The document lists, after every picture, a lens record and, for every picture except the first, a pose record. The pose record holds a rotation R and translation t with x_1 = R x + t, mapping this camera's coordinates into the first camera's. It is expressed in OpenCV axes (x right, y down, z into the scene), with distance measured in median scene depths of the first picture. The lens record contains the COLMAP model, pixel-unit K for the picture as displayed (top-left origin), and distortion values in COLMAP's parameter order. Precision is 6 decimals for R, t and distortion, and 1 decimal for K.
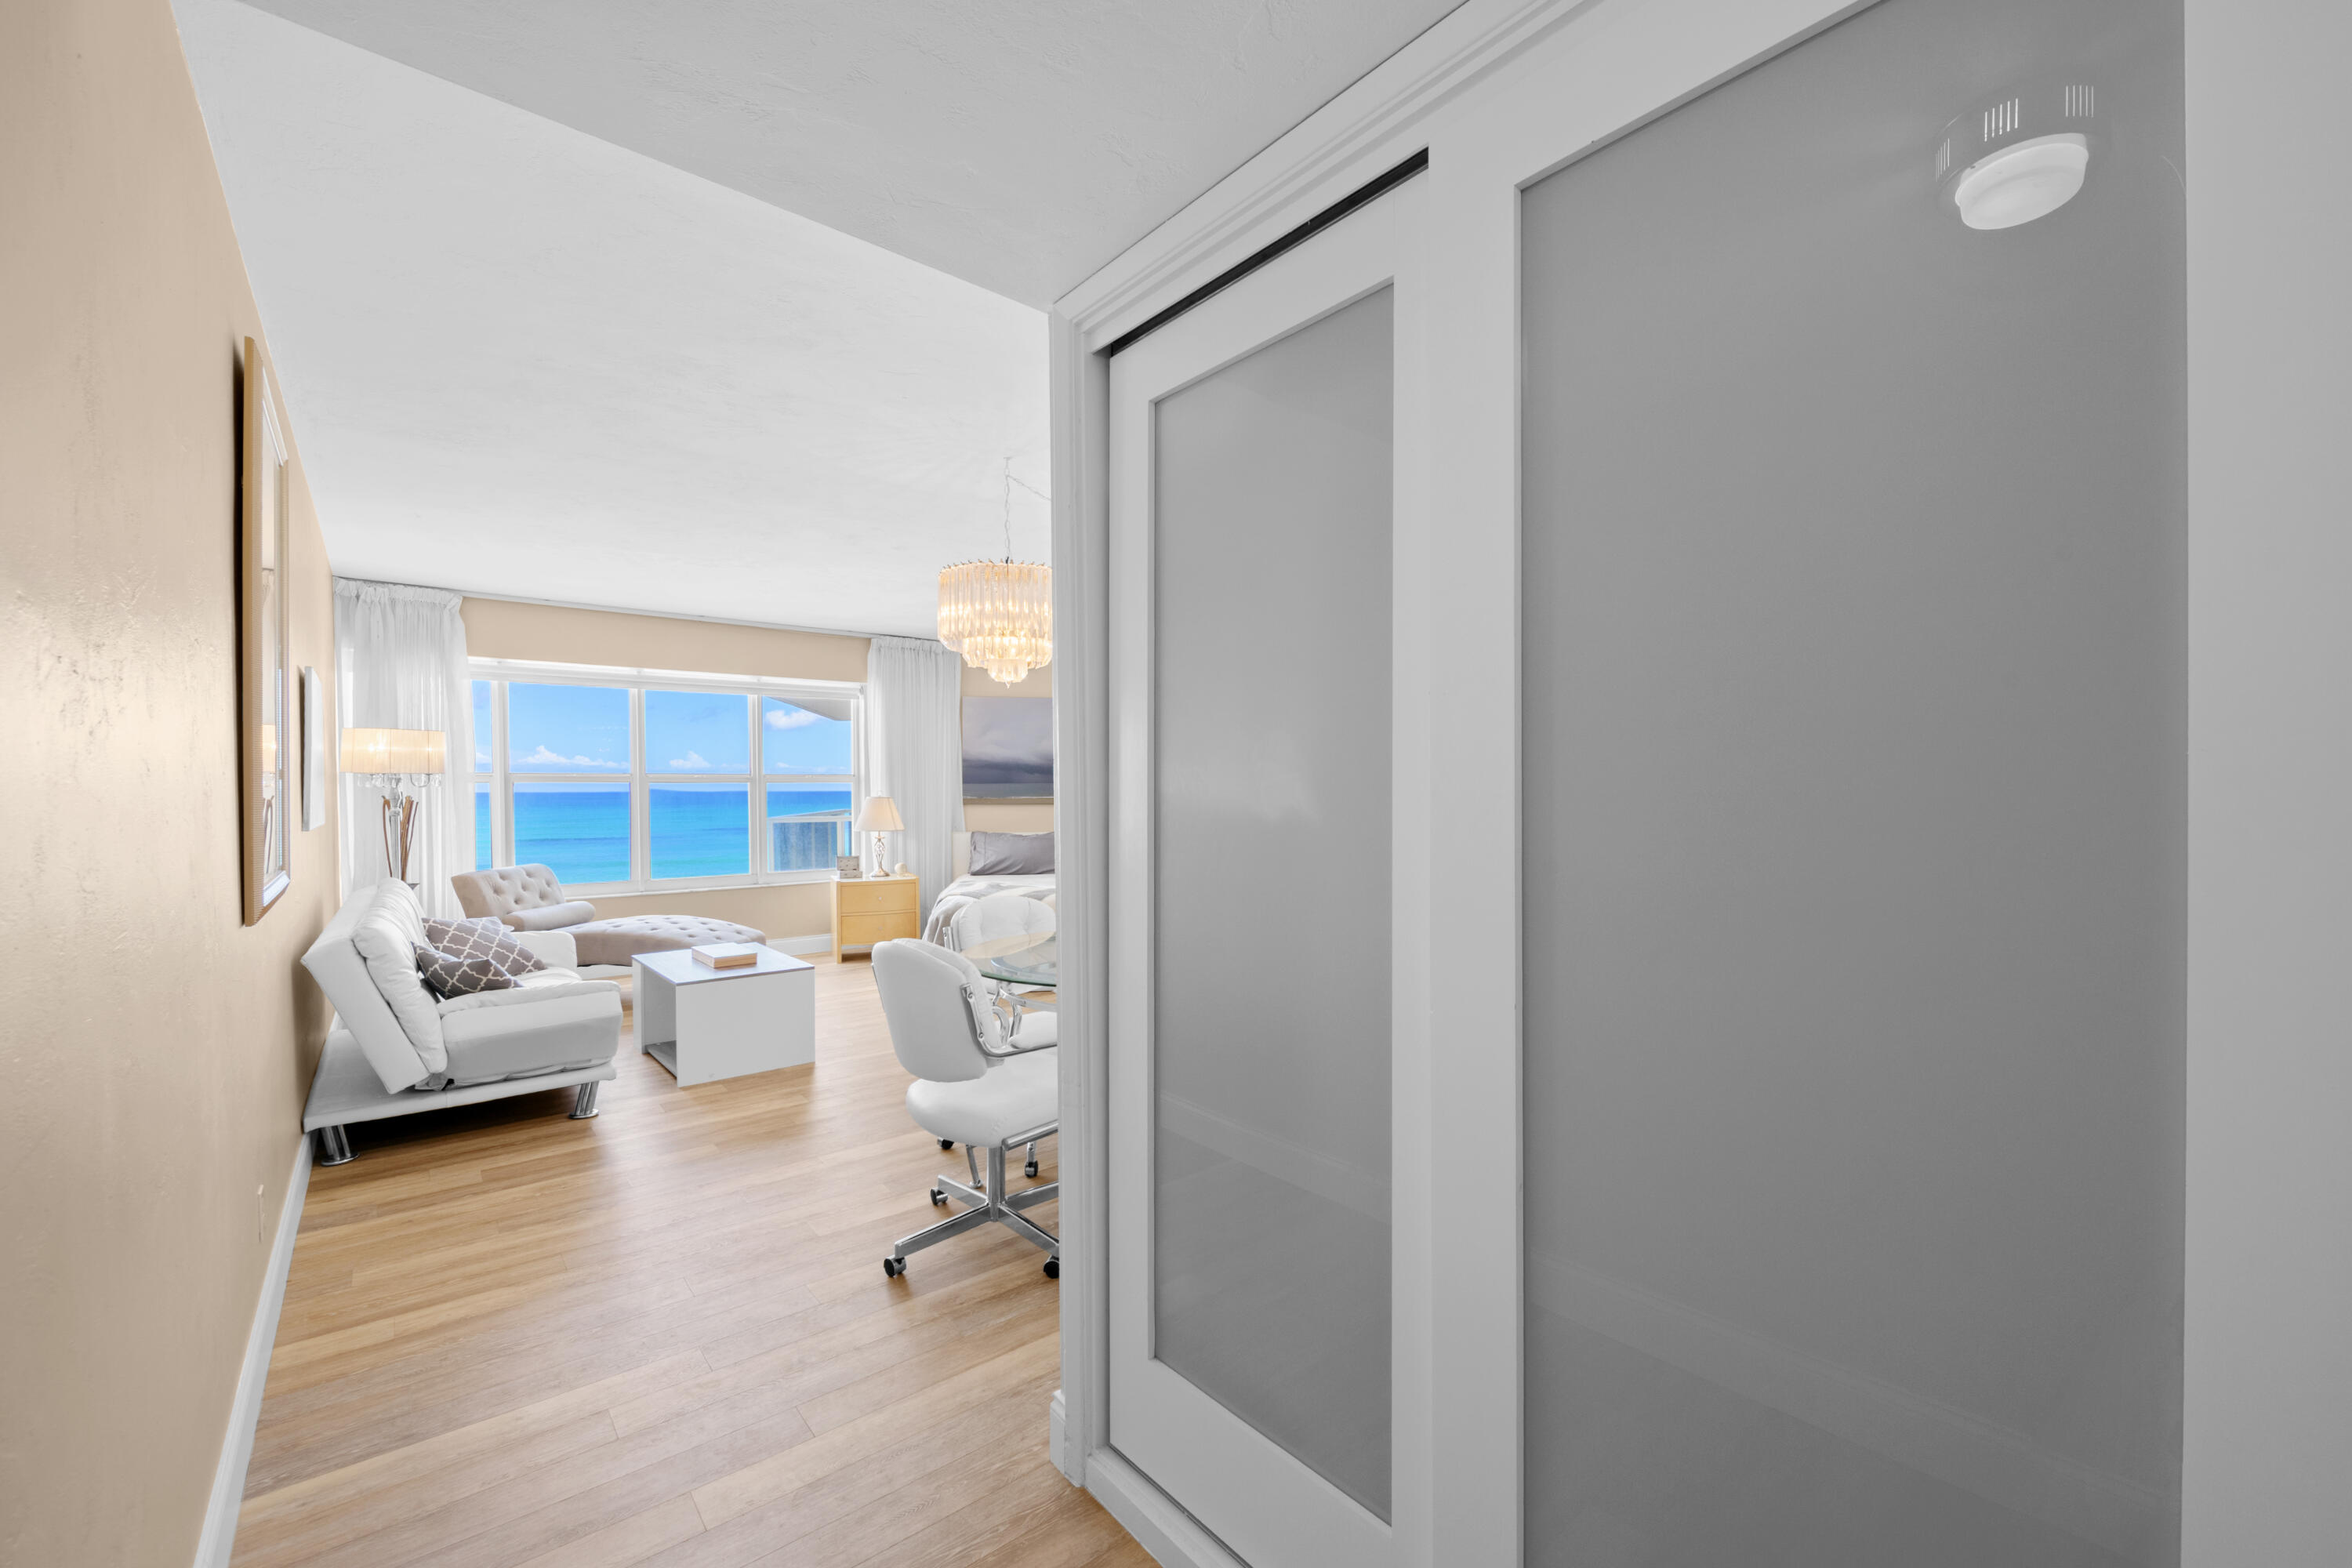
lens RADIAL K [[942.3, 0, 1222.3], [0, 942.3, 798.0], [0, 0, 1]] dist [-0.002177, -0.002963]
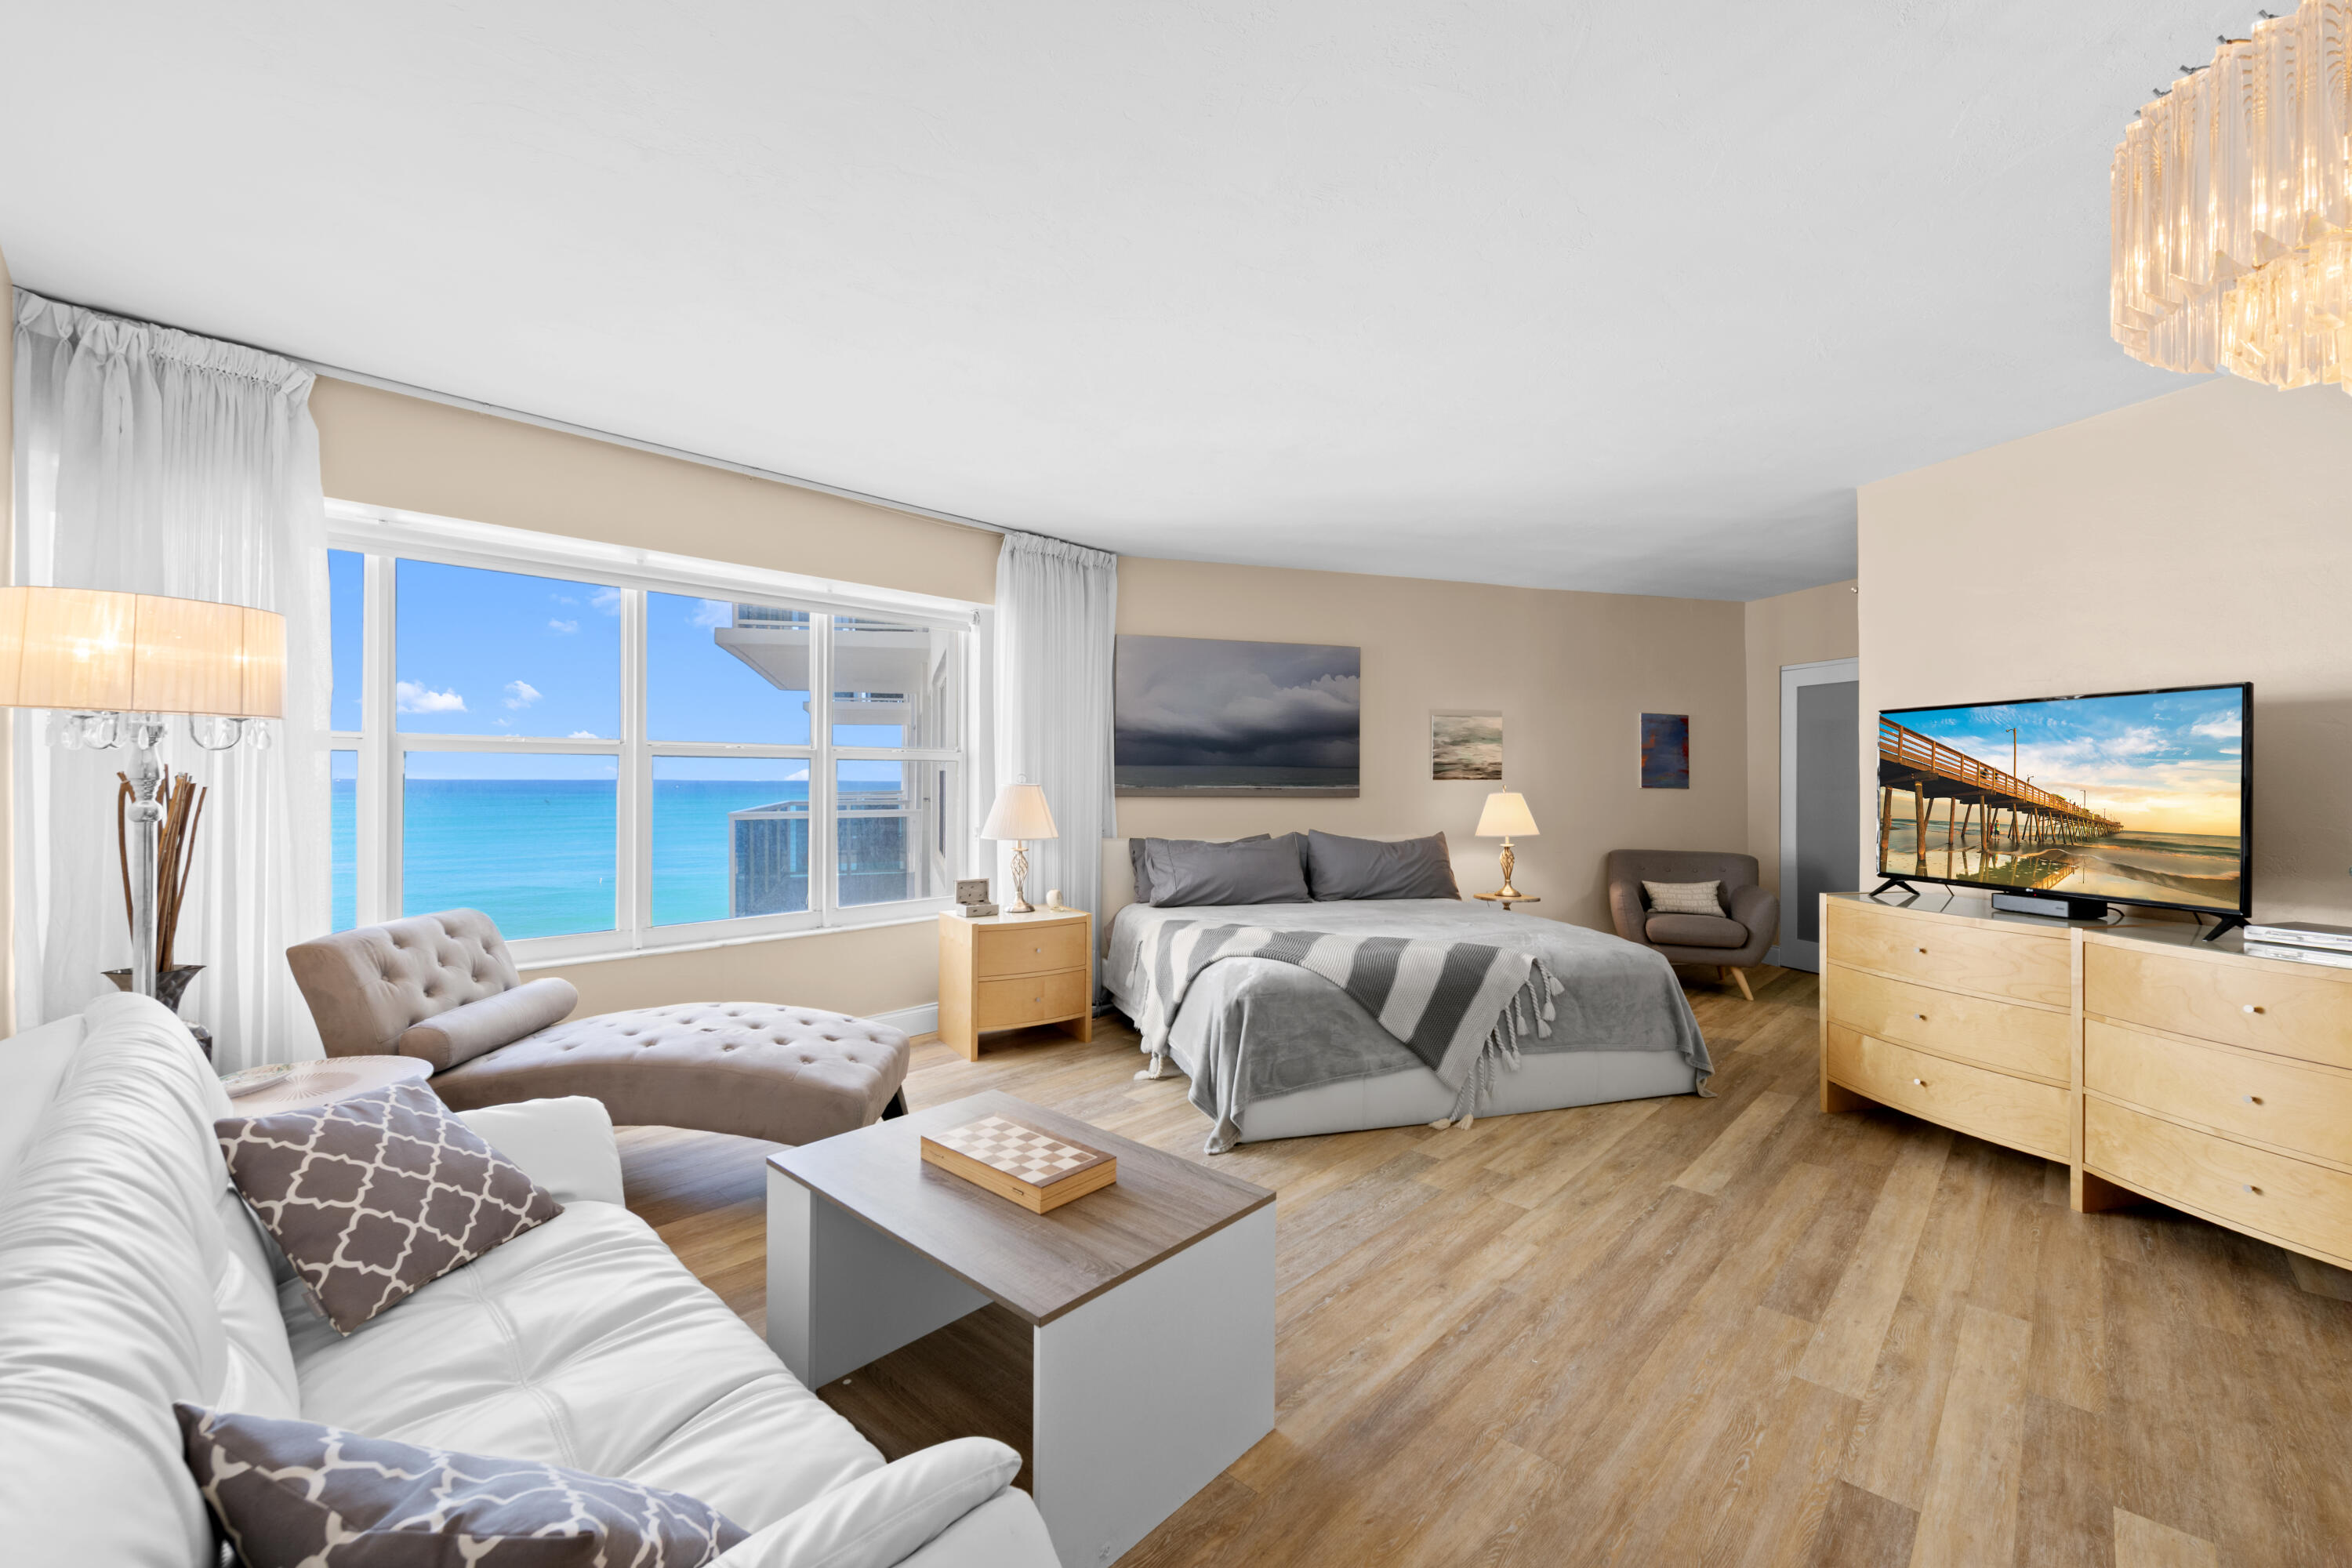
lens RADIAL K [[942.3, 0, 1188.1], [0, 942.3, 792.2], [0, 0, 1]] dist [-0.002177, -0.002963]
pose [[0.995826, 0.004545, 0.091156, -0.529638], [-0.004718, 0.999987, 0.001681, 0.004439], [-0.091148, -0.002104, 0.995835, 0.626394]]
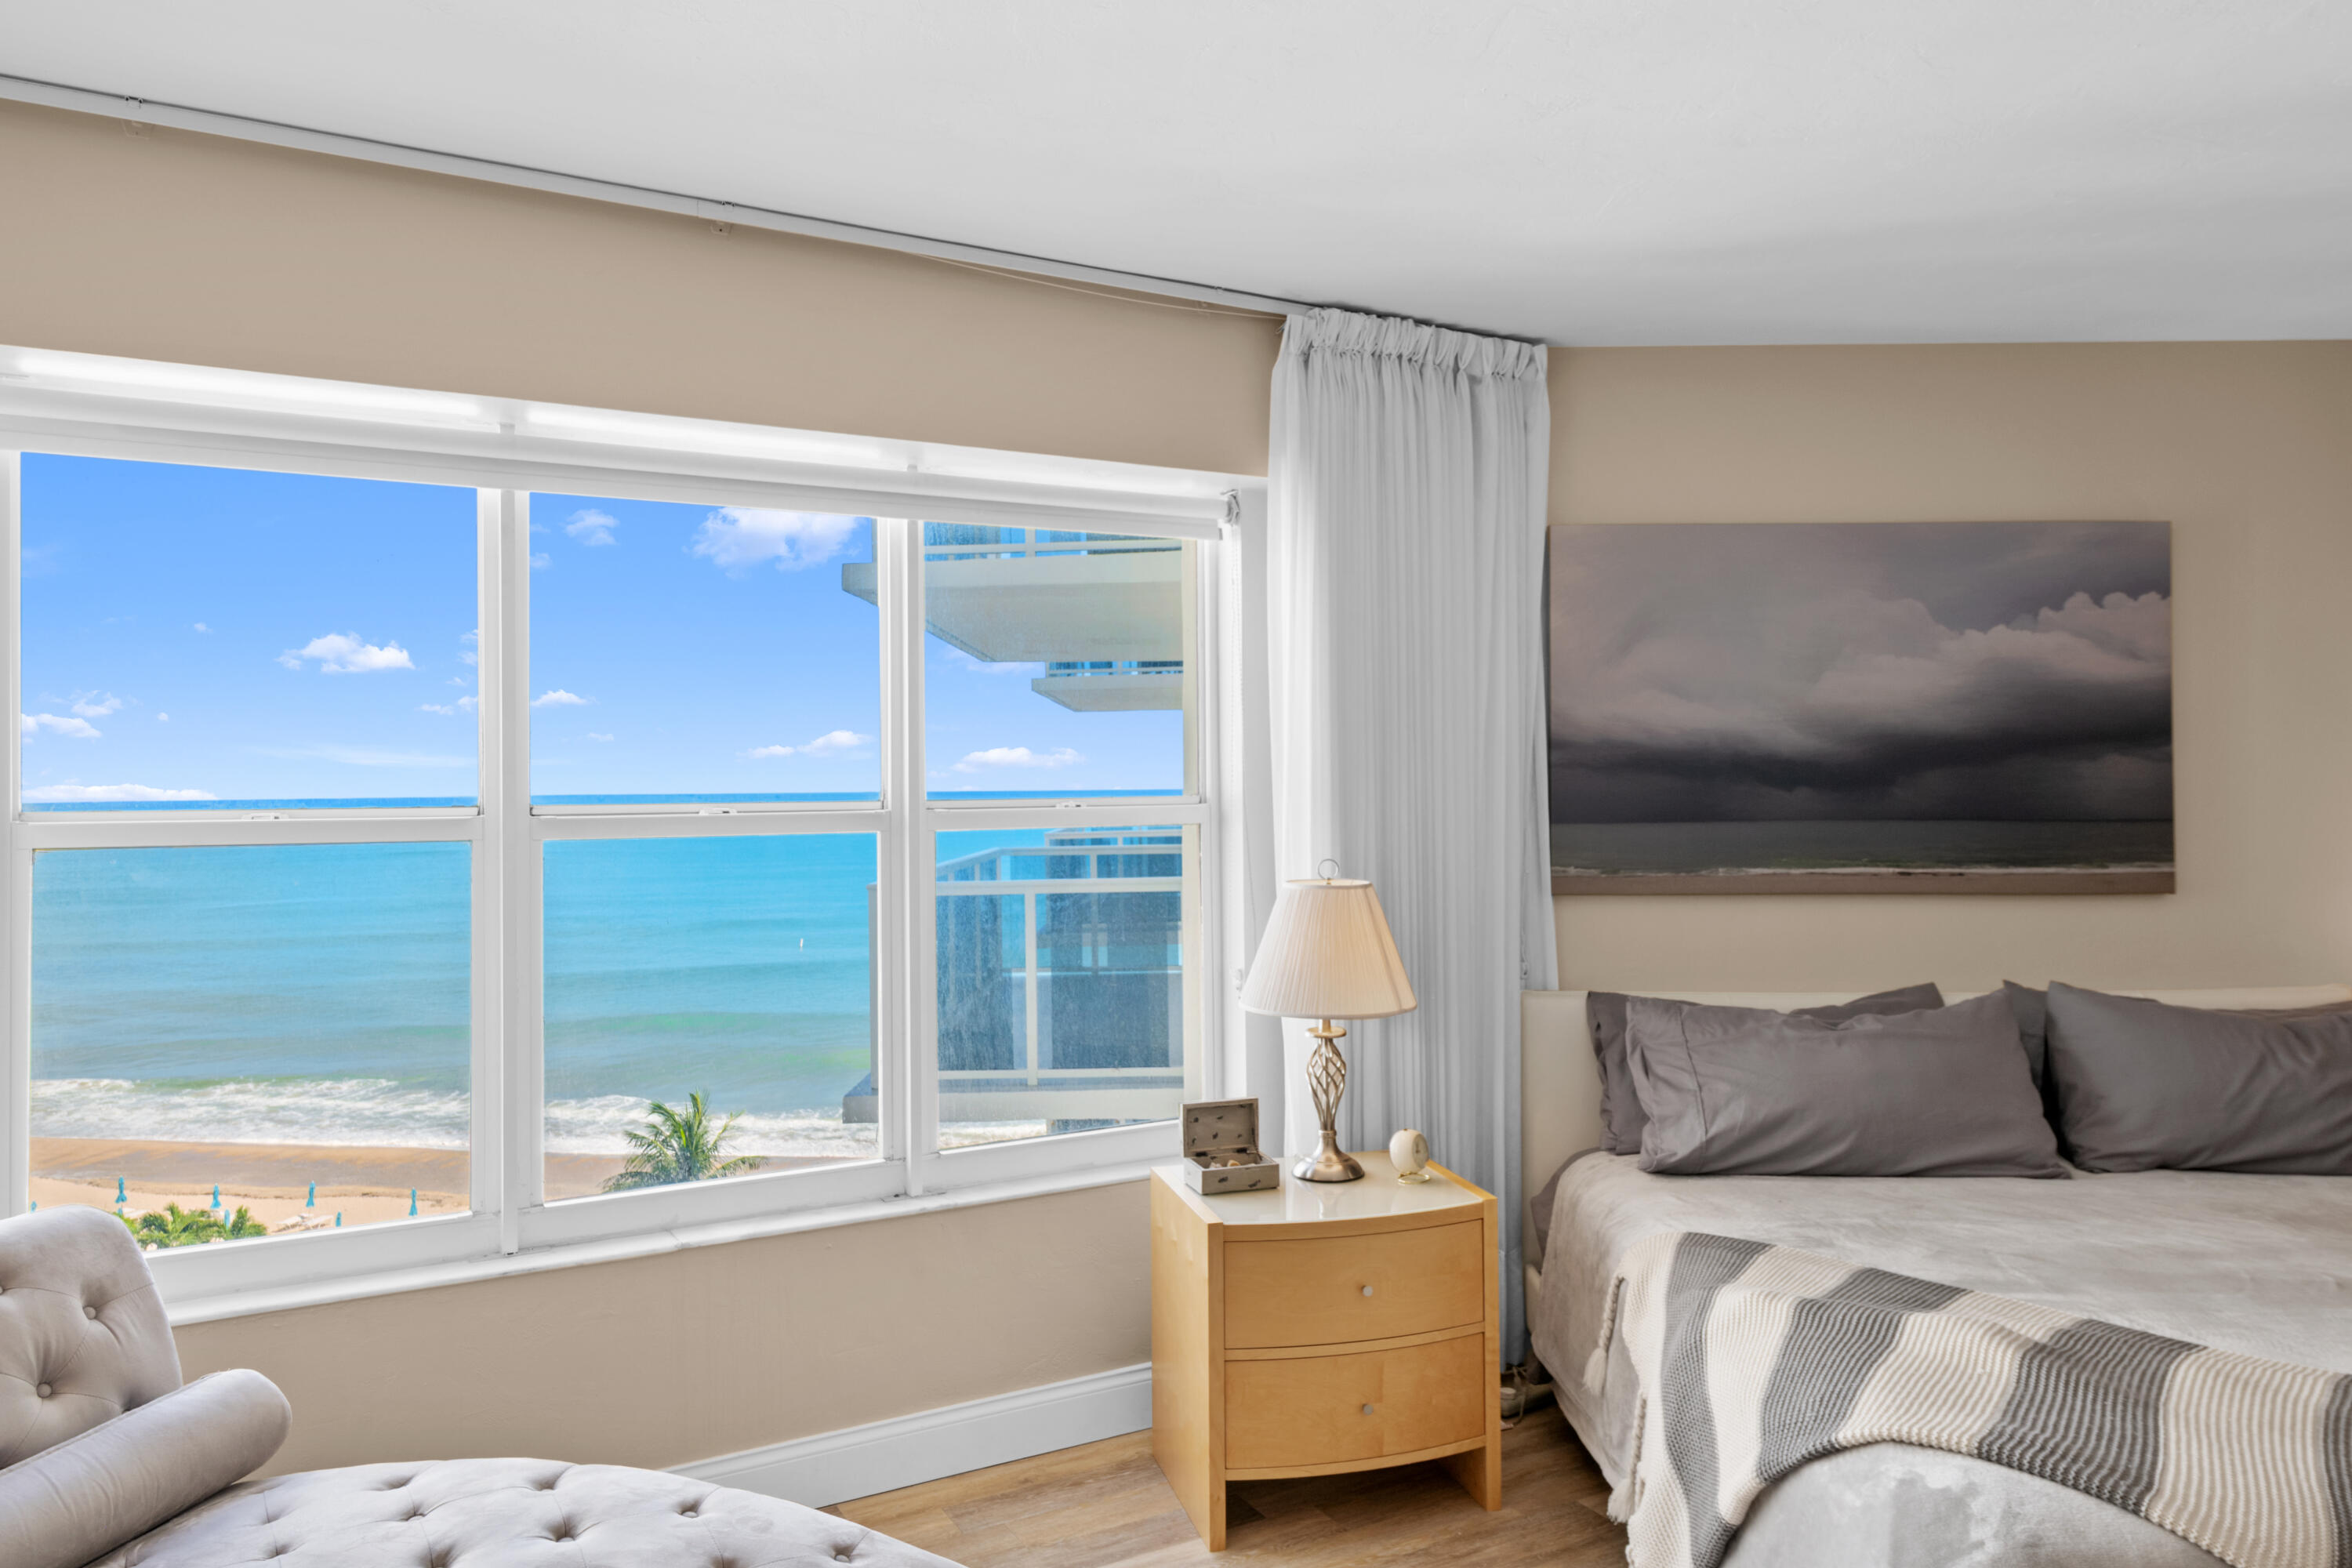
lens RADIAL K [[1544.8, 0, 1212.5], [0, 1544.8, 765.9], [0, 0, 1]] dist [0.021051, -0.002676]
pose [[0.978276, -0.009412, -0.207095, -0.518476], [0.004748, 0.999724, -0.023008, -0.041511], [0.207255, 0.021524, 0.978050, 0.951856]]
